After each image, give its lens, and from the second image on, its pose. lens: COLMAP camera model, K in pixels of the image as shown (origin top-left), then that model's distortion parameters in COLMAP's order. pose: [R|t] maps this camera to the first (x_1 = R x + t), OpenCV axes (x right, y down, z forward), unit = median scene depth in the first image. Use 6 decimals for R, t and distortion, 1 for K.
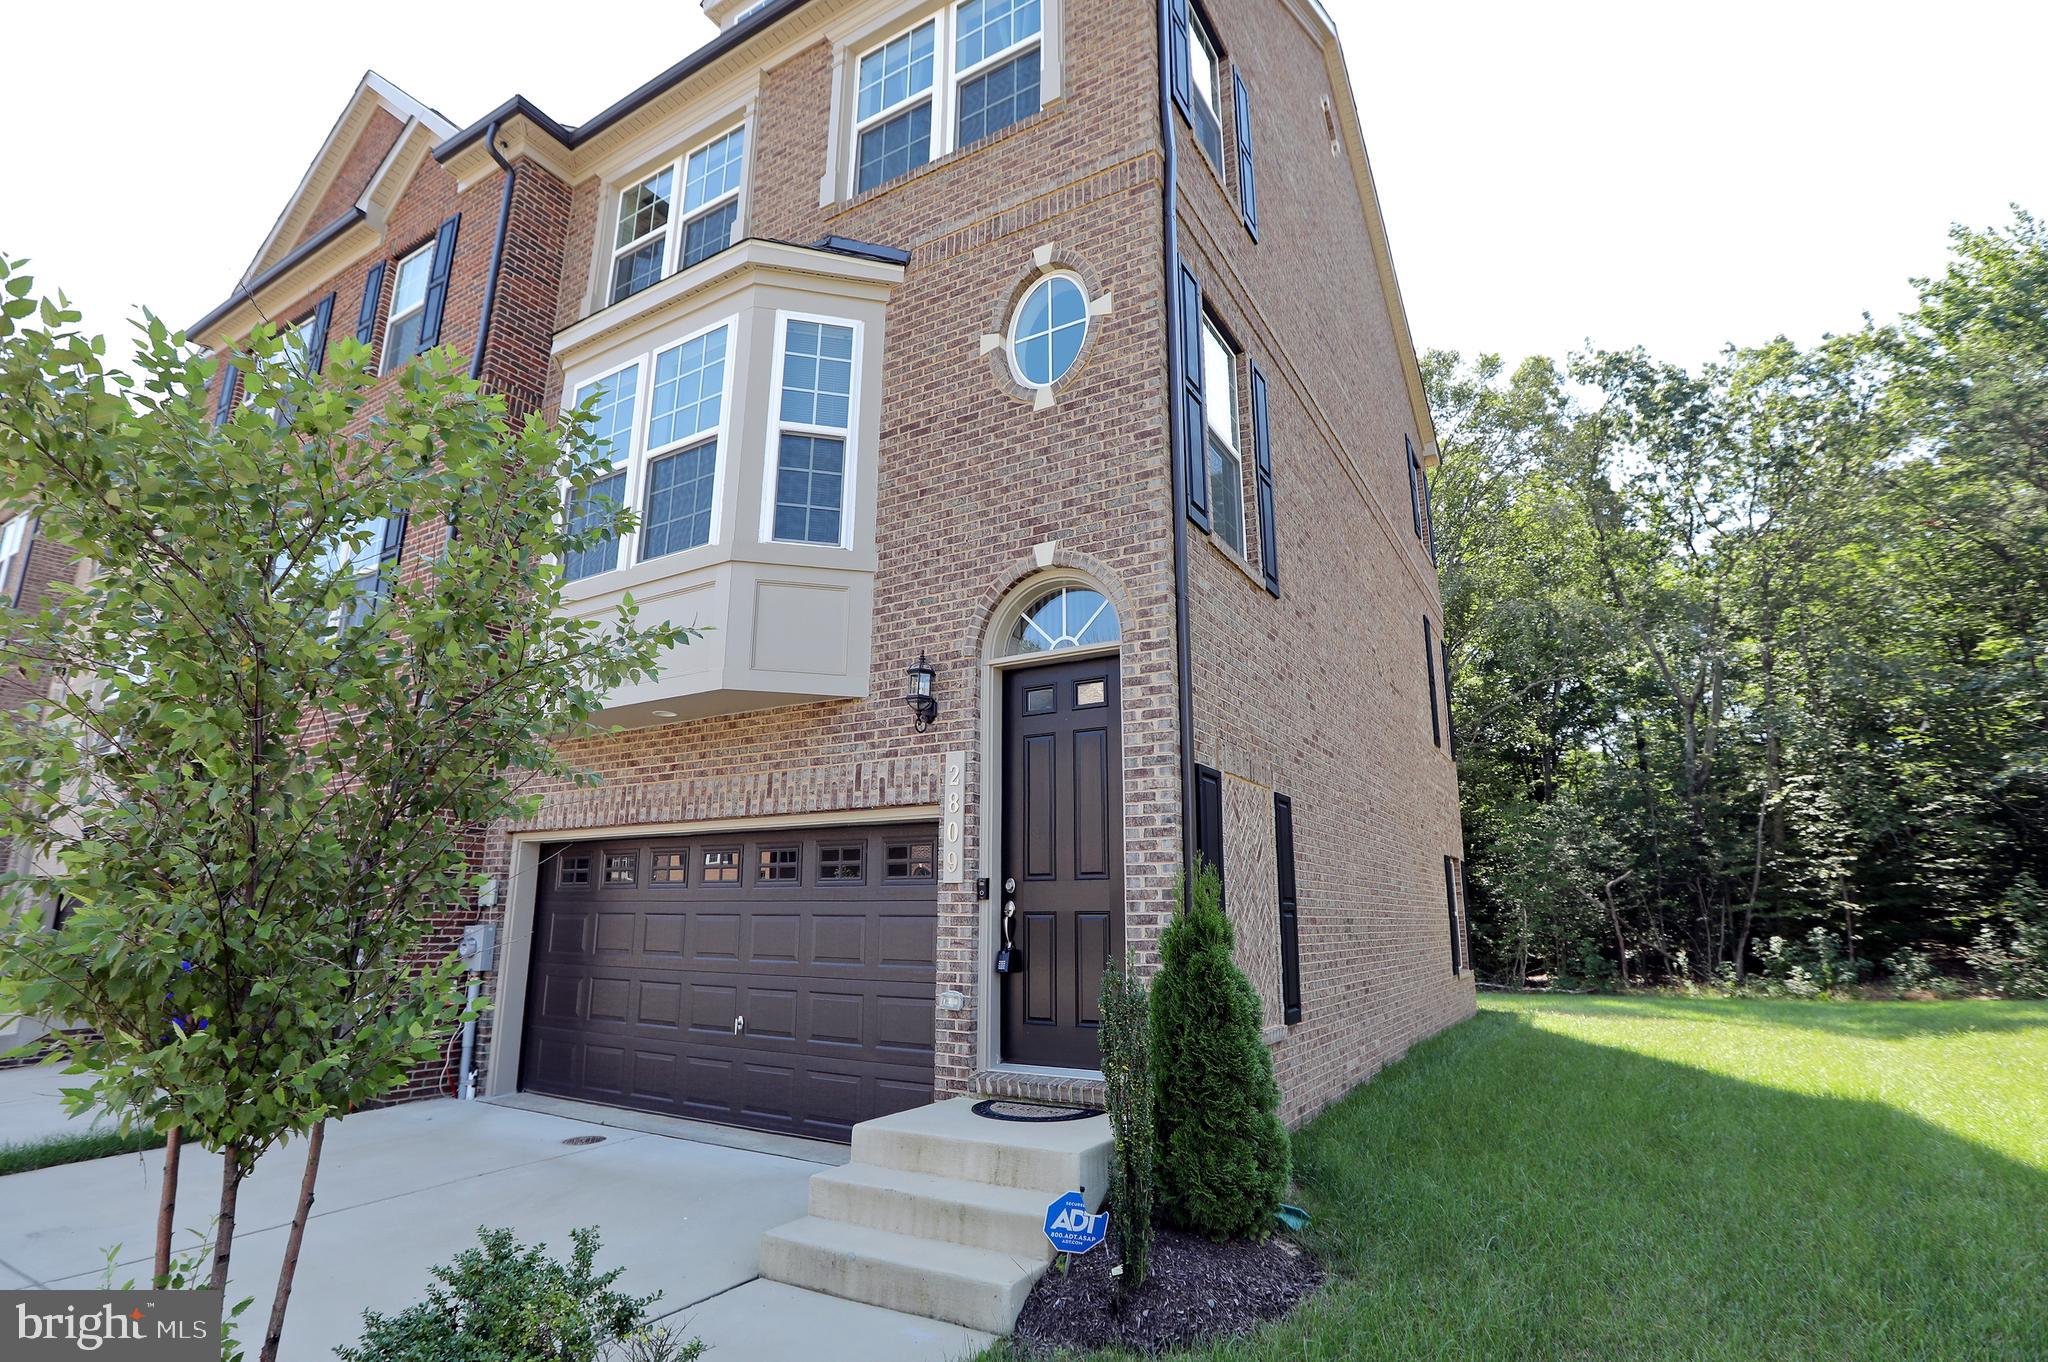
lens RADIAL K [[967.4, 0, 1025.3], [0, 967.4, 679.1], [0, 0, 1]] dist [-0.021869, 0.000796]
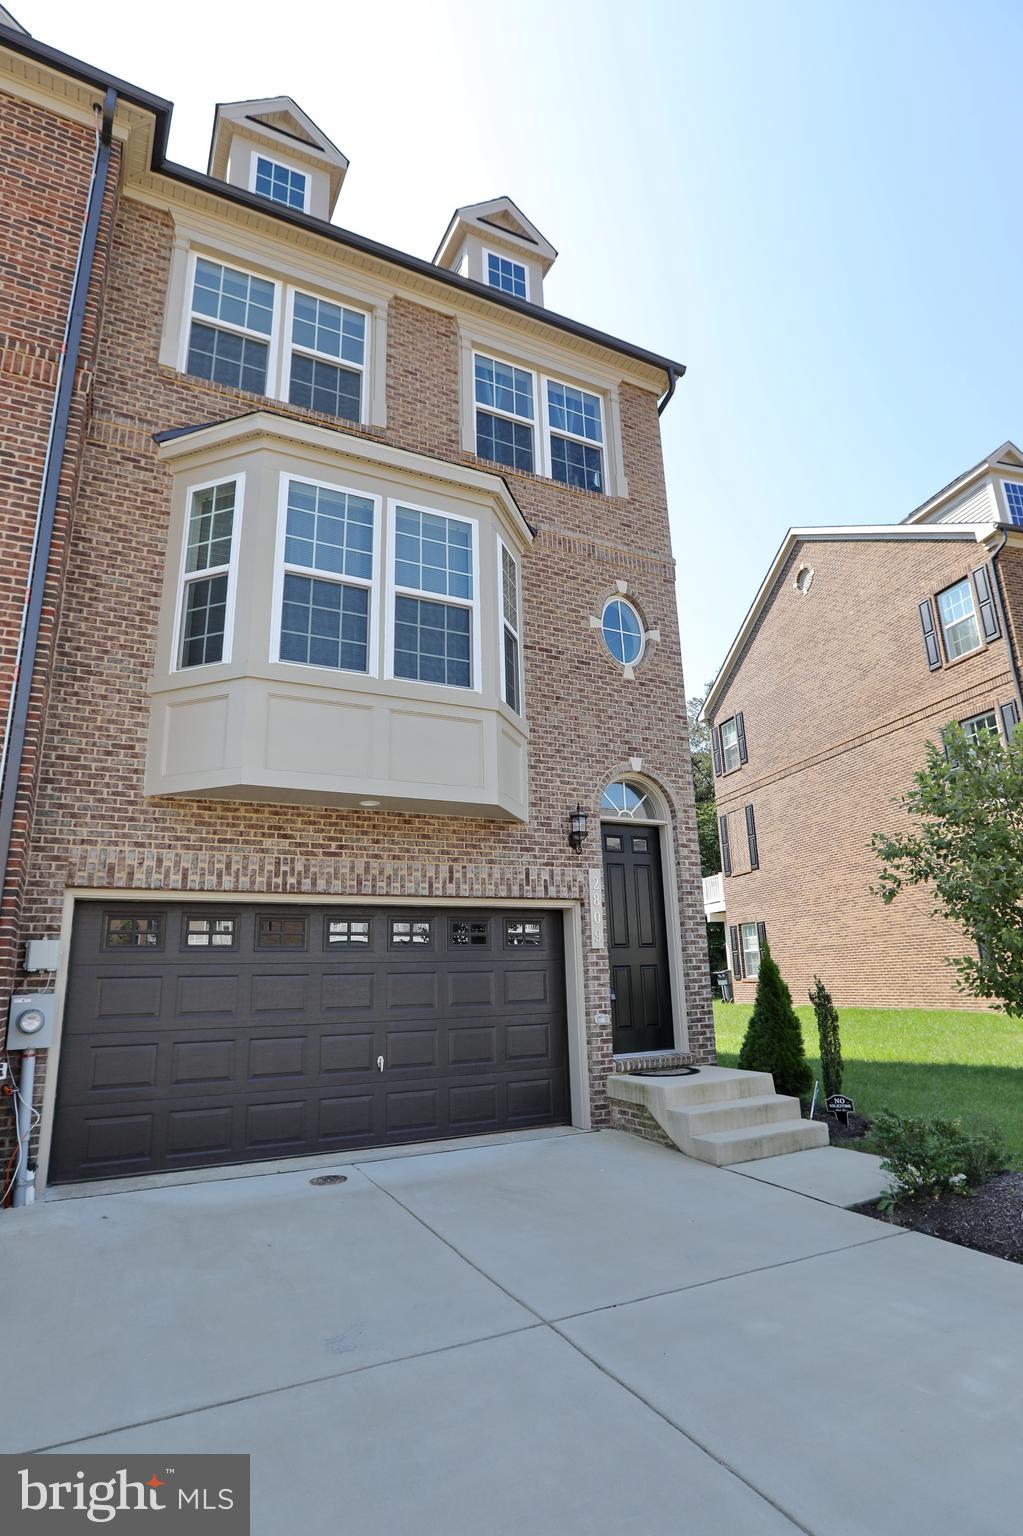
lens RADIAL K [[764.4, 0, 501.3], [0, 764.4, 770.4], [0, 0, 1]] dist [-0.018820, 0.001061]
pose [[0.544537, 0.200763, 0.814355, -1.159184], [-0.175307, 0.976728, -0.123569, 0.091992], [-0.820212, -0.075474, 0.567060, 0.371351]]
